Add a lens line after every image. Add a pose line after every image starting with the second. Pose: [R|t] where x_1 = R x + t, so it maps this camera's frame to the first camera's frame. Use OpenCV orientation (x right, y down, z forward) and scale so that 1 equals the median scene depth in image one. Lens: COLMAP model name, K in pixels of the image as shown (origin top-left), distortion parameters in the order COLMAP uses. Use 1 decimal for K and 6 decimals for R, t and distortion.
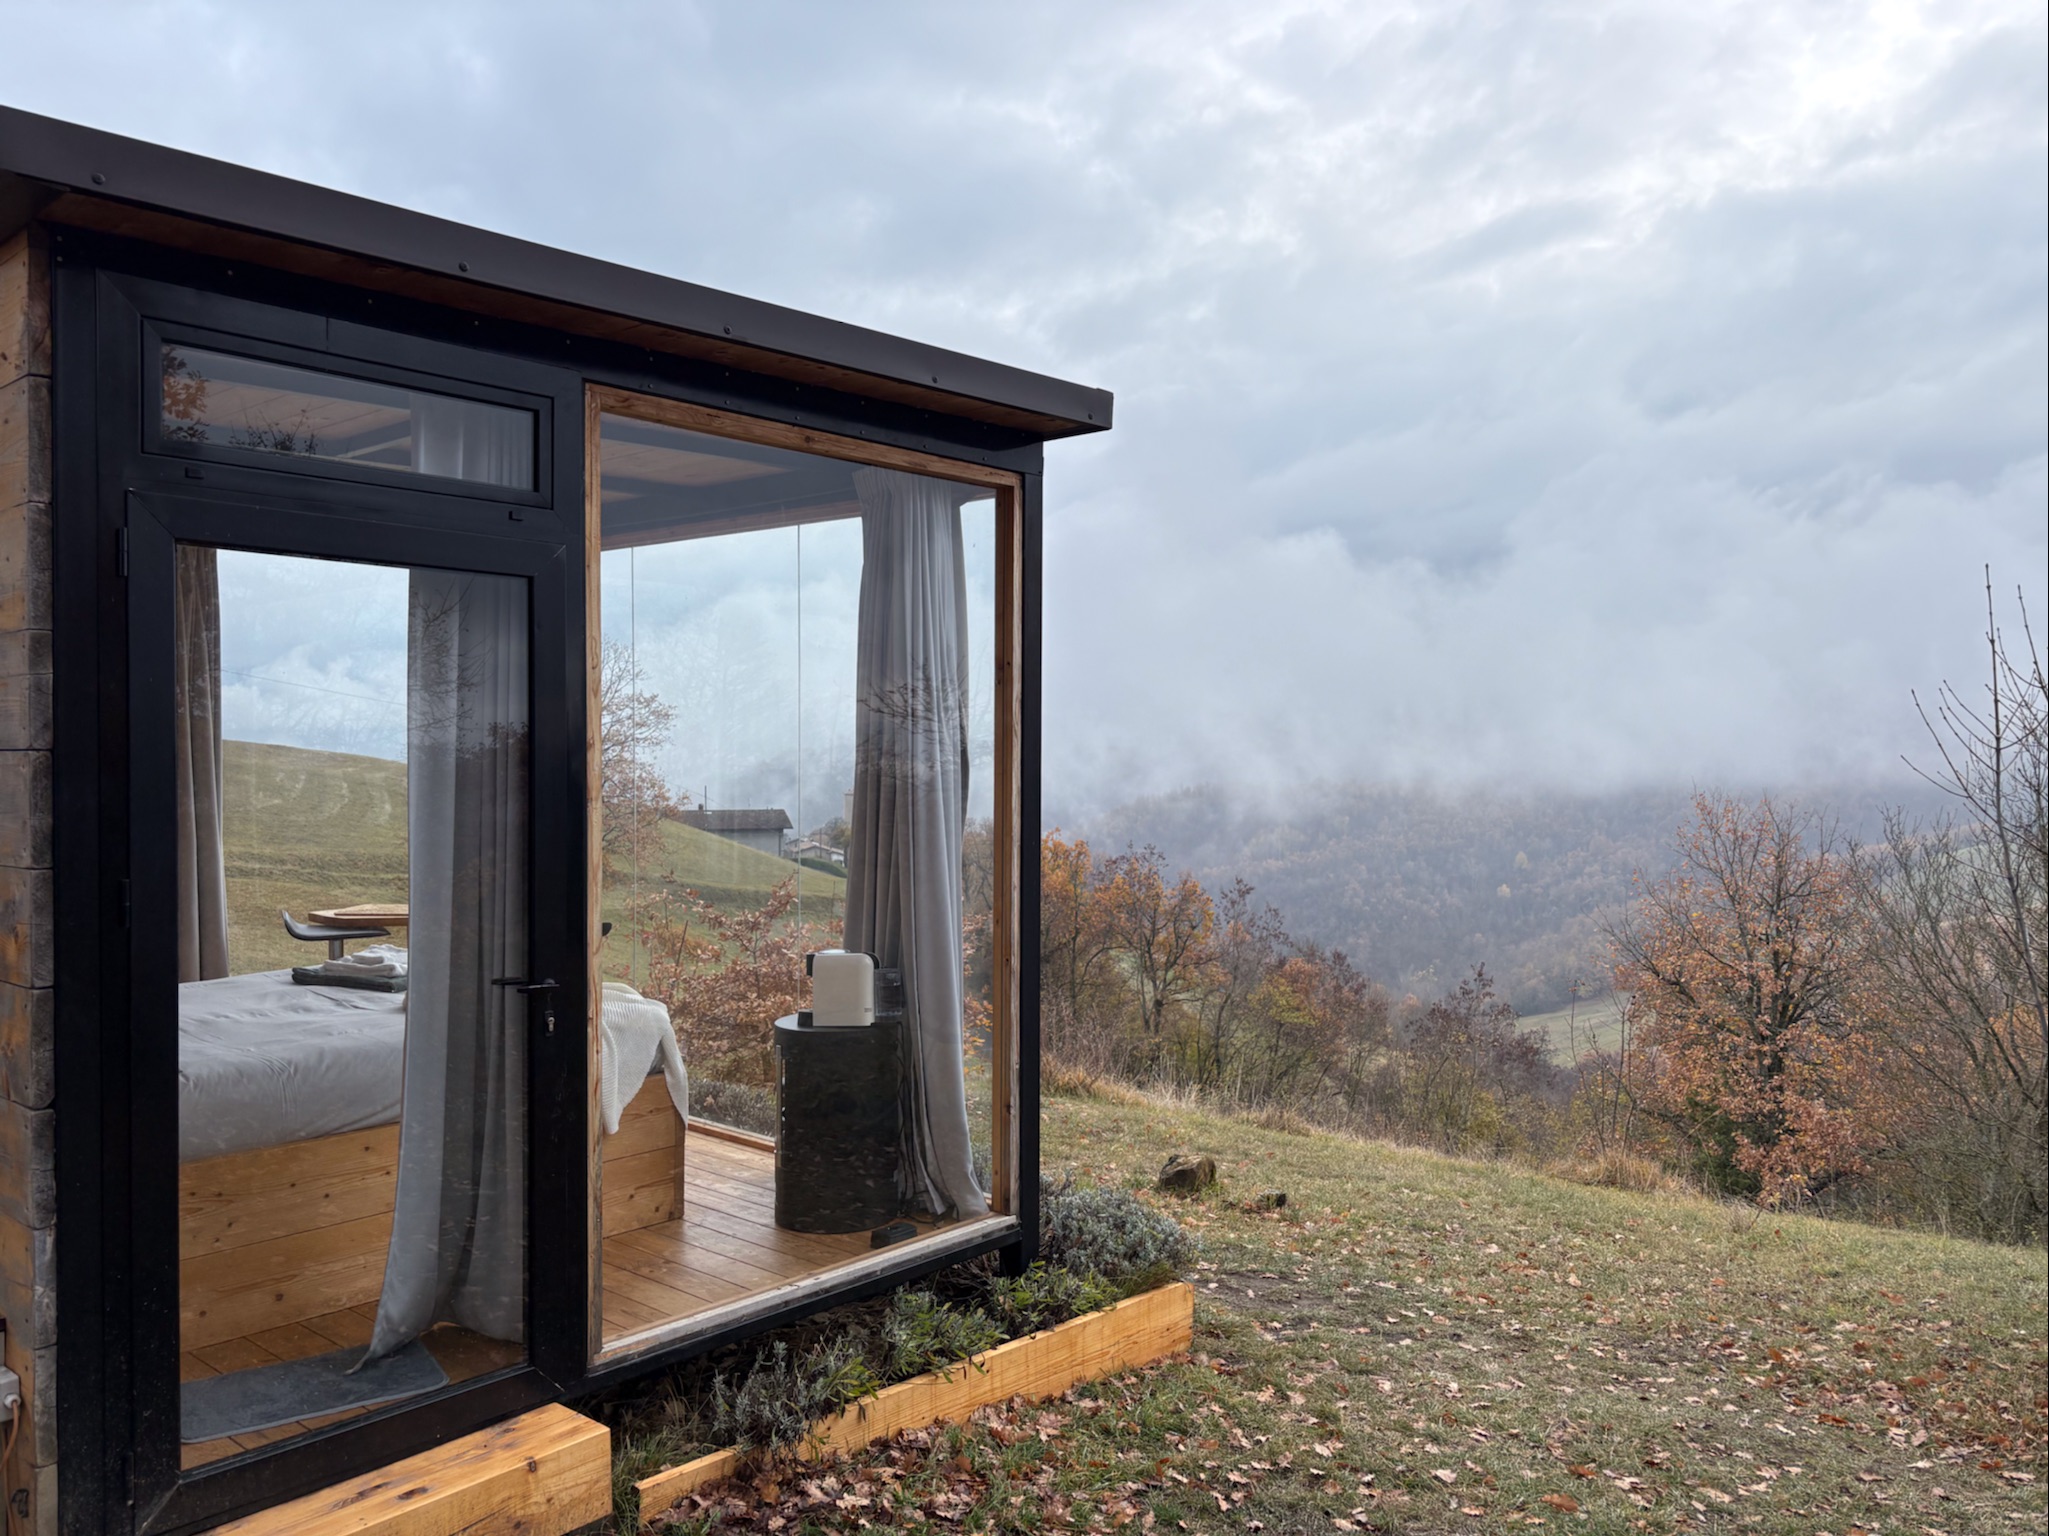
lens RADIAL K [[1558.7, 0, 1014.8], [0, 1558.7, 771.2], [0, 0, 1]] dist [0.022659, -0.009154]
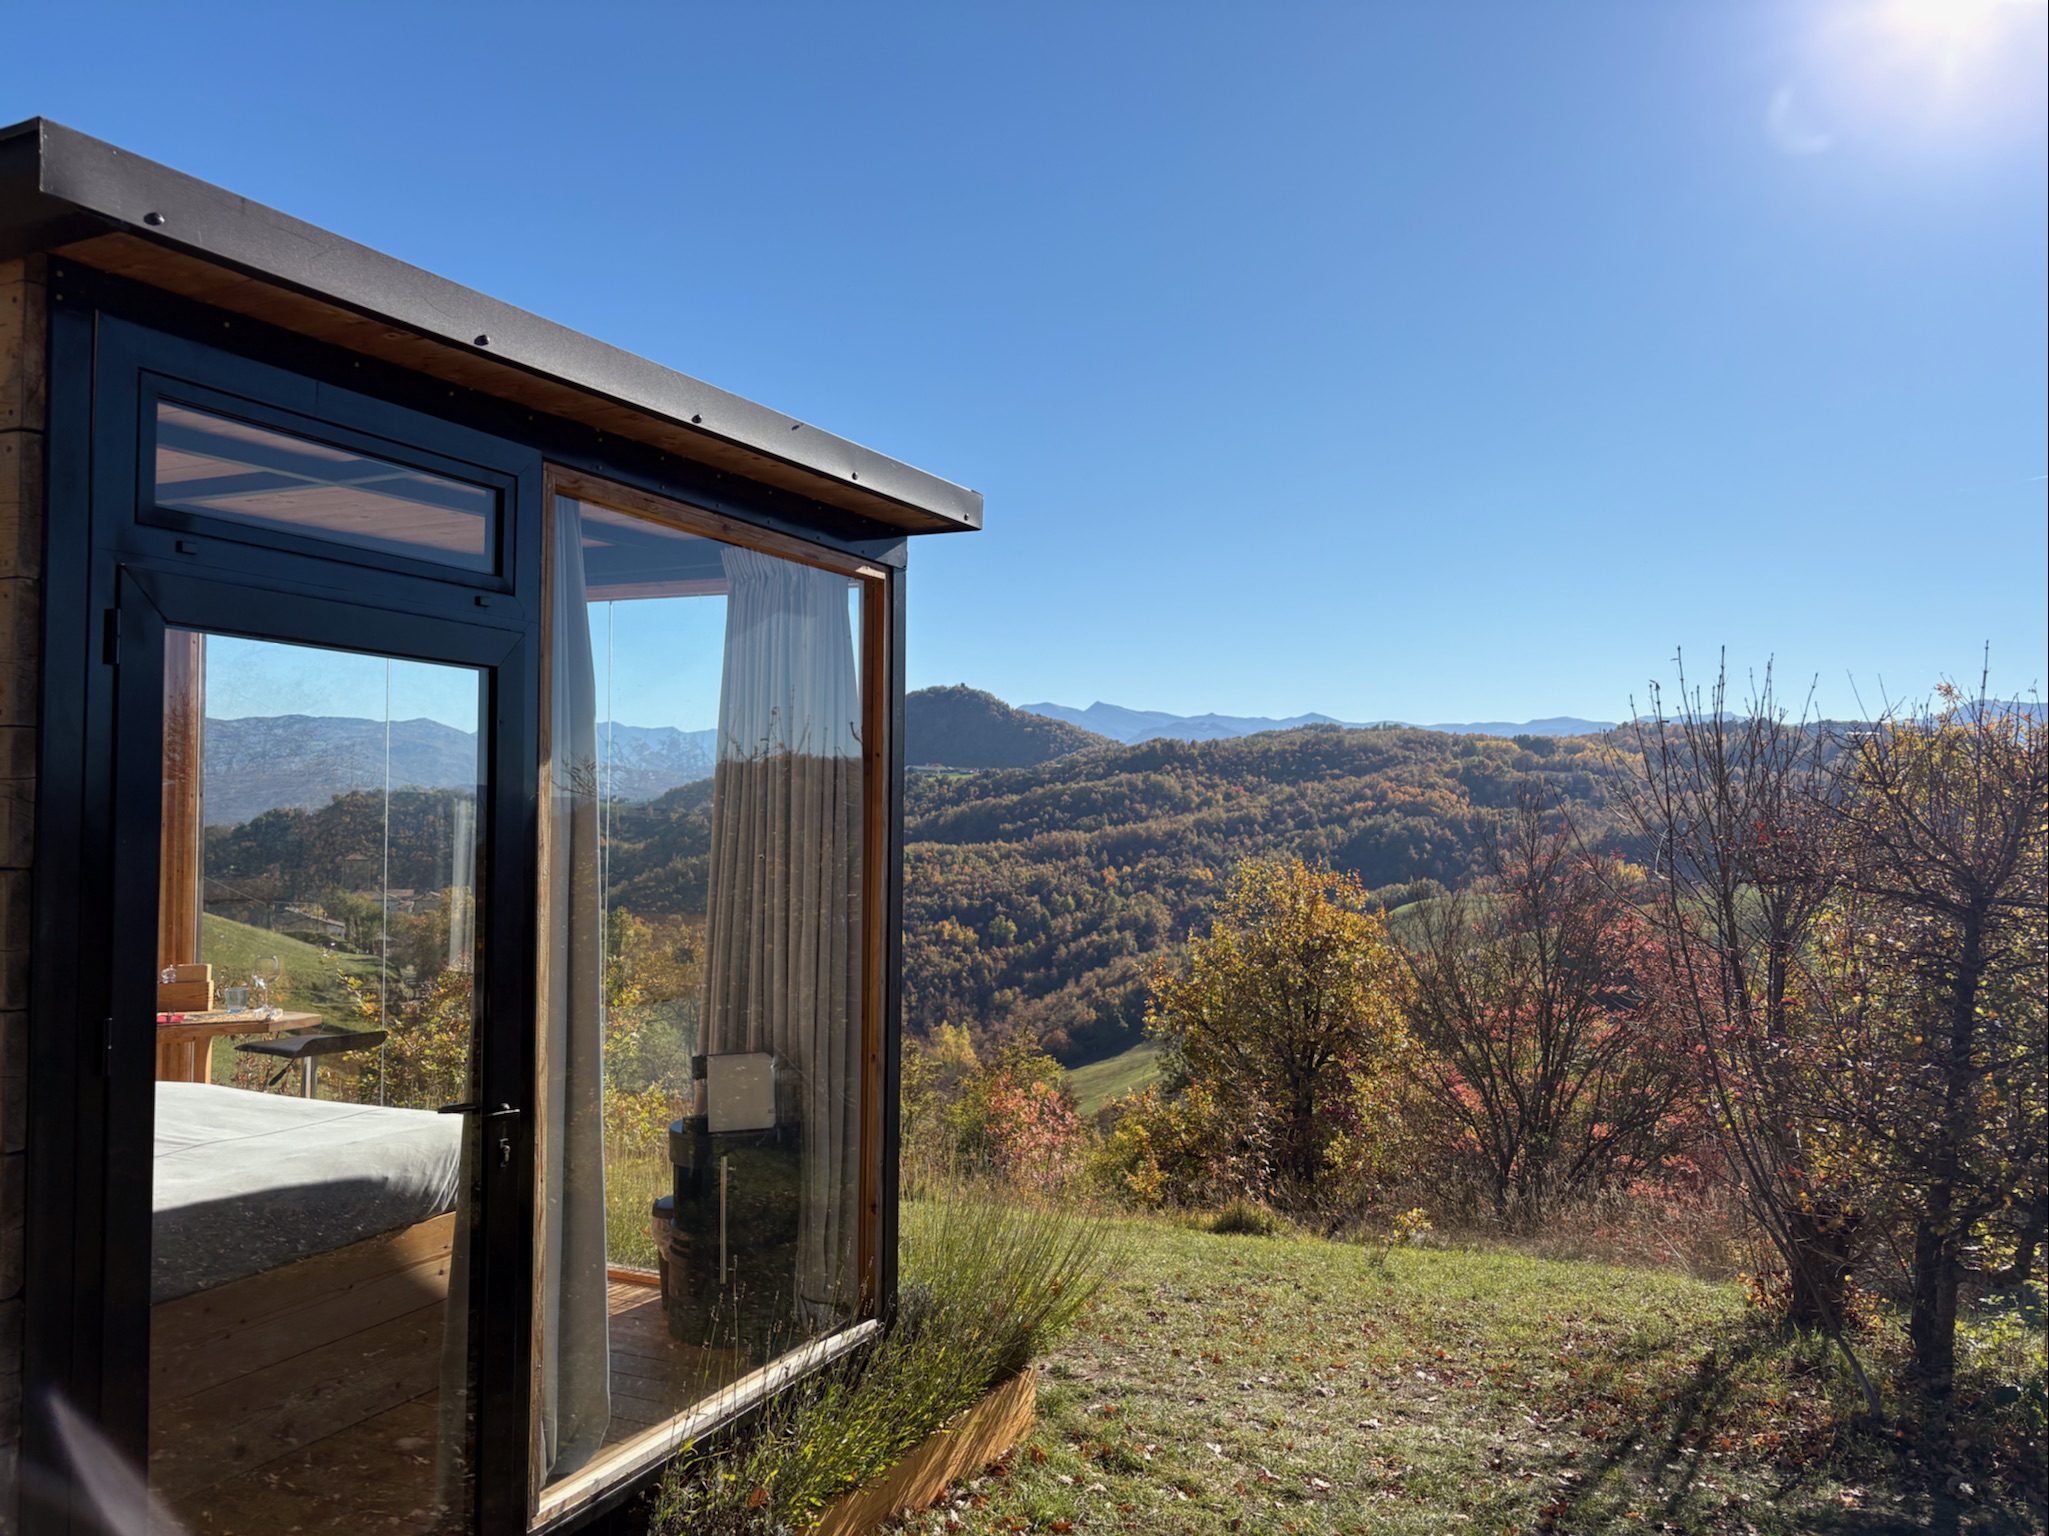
lens RADIAL K [[1558.7, 0, 1014.8], [0, 1558.7, 771.2], [0, 0, 1]] dist [0.022659, -0.009154]
pose [[0.958434, 0.014680, 0.284936, -0.260194], [-0.003415, 0.999194, -0.039991, -0.025426], [-0.285293, 0.037356, 0.957712, 0.026816]]
